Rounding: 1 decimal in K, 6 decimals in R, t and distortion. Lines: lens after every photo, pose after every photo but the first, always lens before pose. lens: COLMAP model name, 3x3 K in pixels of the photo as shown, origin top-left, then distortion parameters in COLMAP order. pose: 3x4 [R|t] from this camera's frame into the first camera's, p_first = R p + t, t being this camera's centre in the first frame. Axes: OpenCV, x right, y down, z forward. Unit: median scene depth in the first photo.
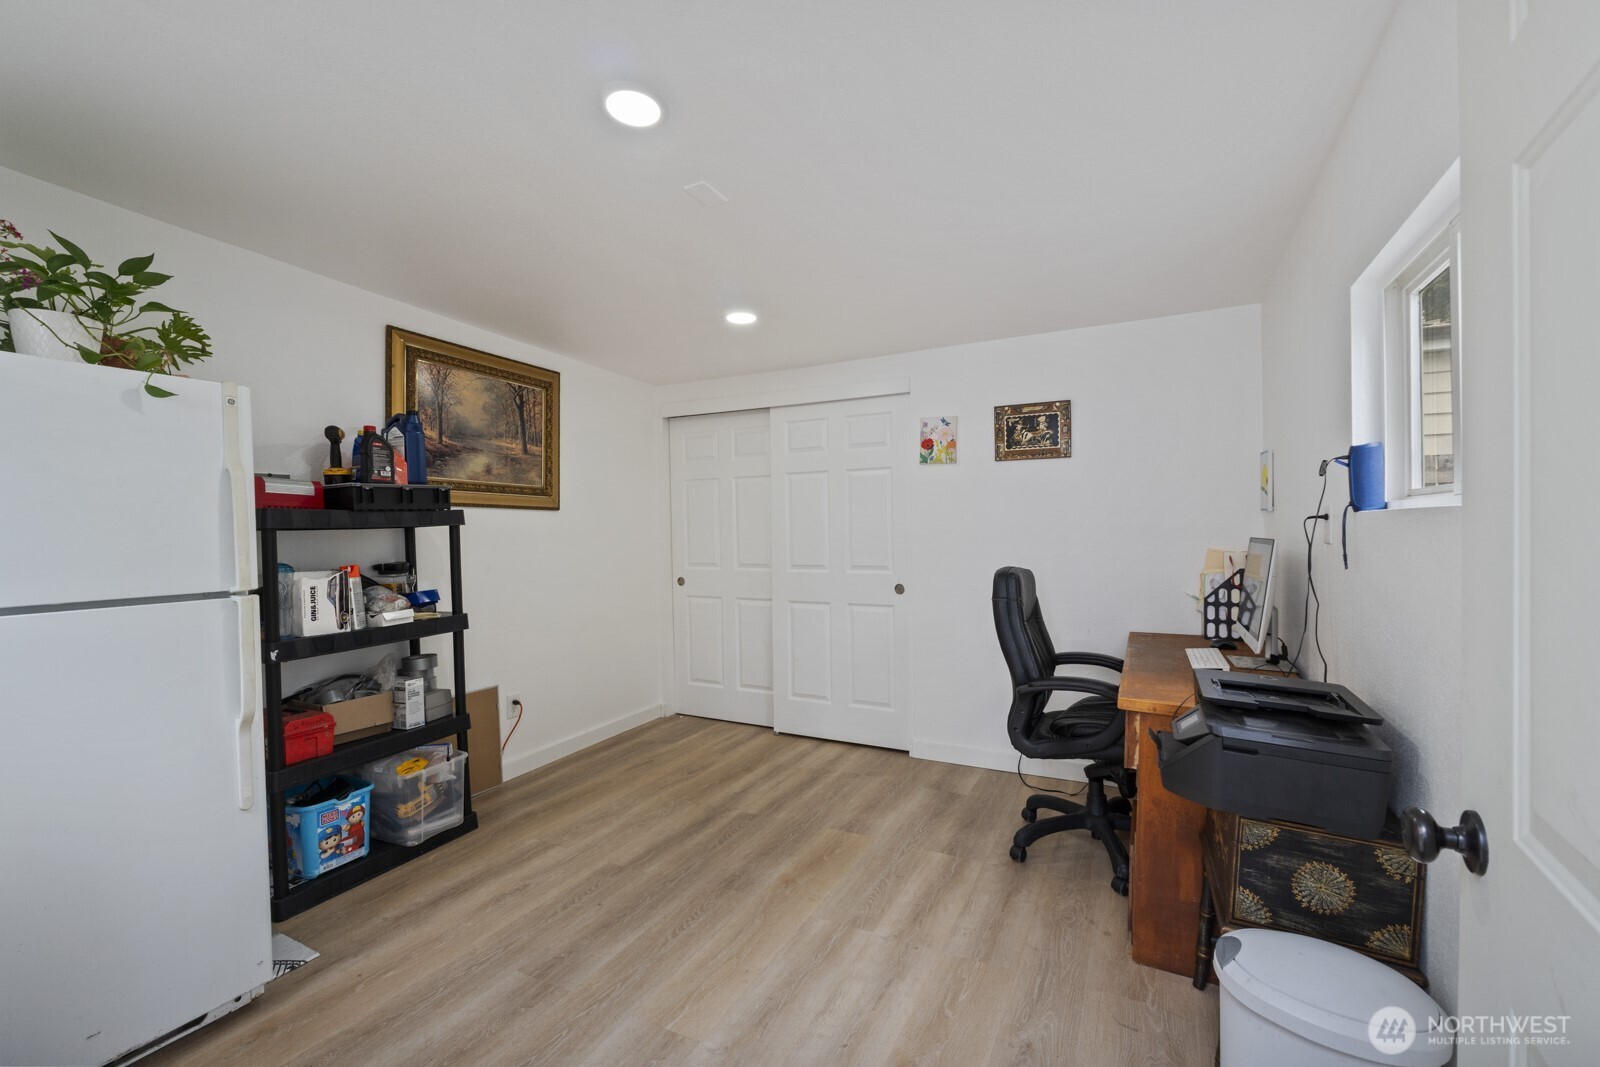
lens RADIAL K [[668.2, 0, 808.5], [0, 668.2, 535.0], [0, 0, 1]] dist [-0.006871, -0.000121]
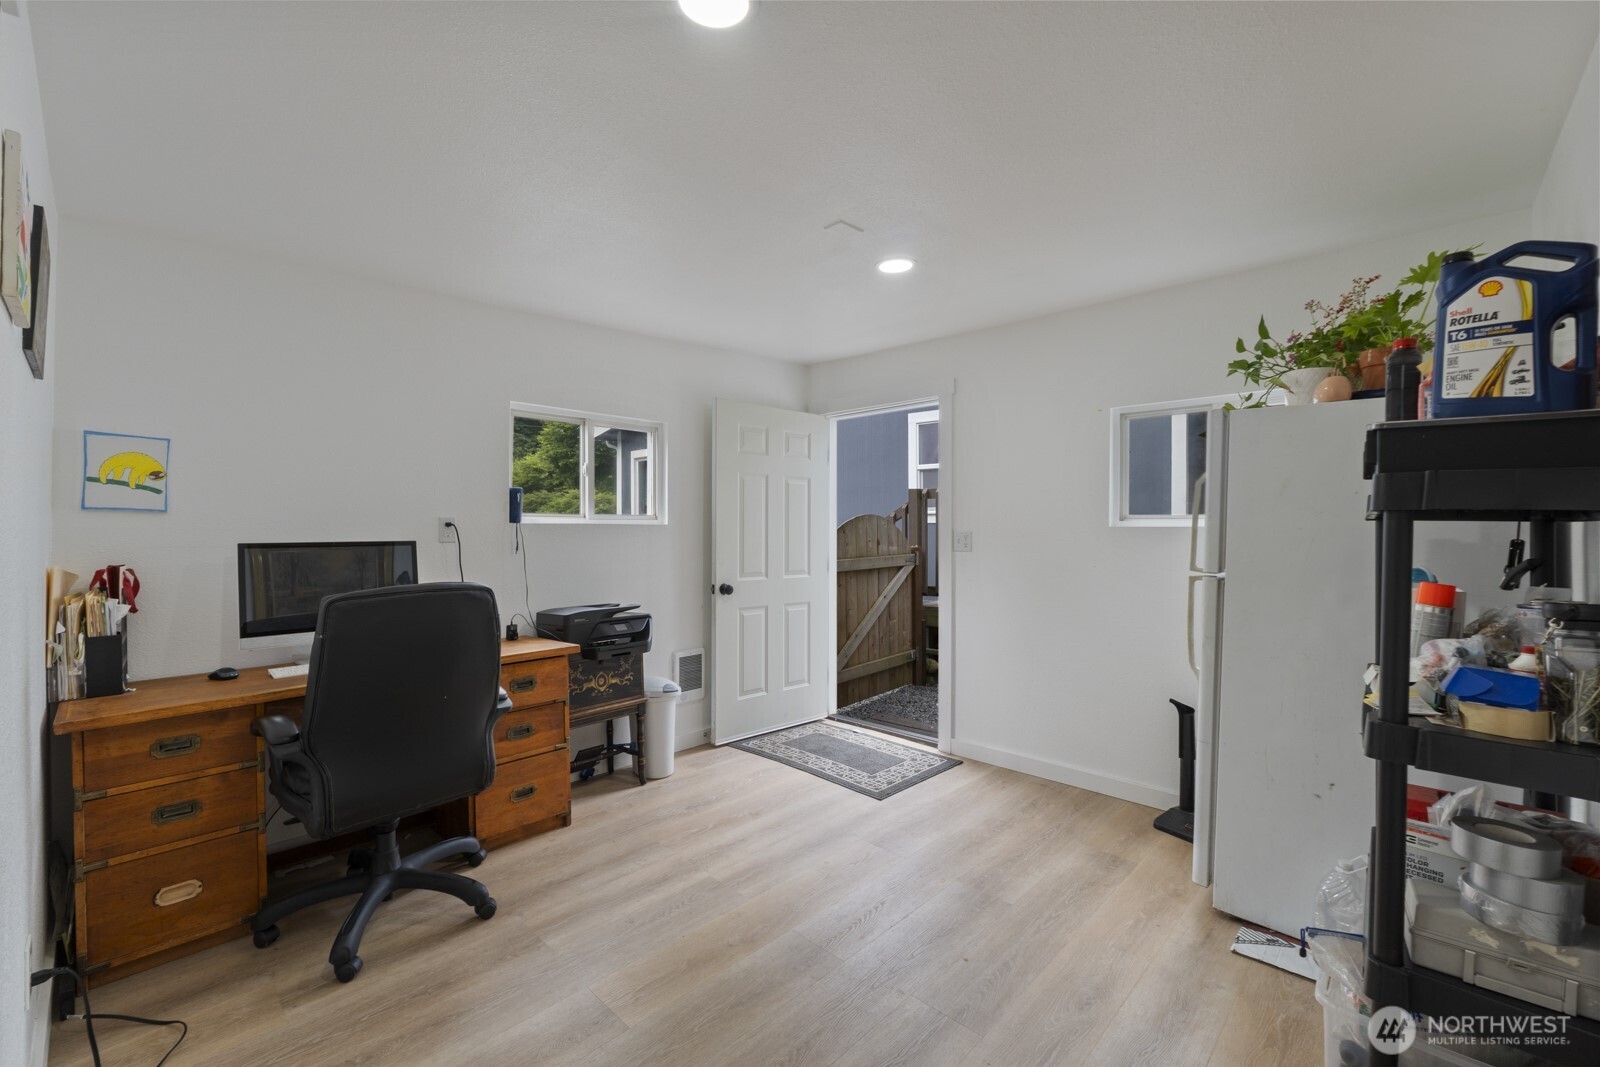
lens RADIAL K [[668.2, 0, 806.5], [0, 668.2, 534.4], [0, 0, 1]] dist [-0.006871, -0.000121]
pose [[-0.960843, 0.008293, 0.276970, -0.365475], [0.010777, 0.999914, 0.007446, -0.008069], [-0.276885, 0.010139, -0.960850, 1.922802]]
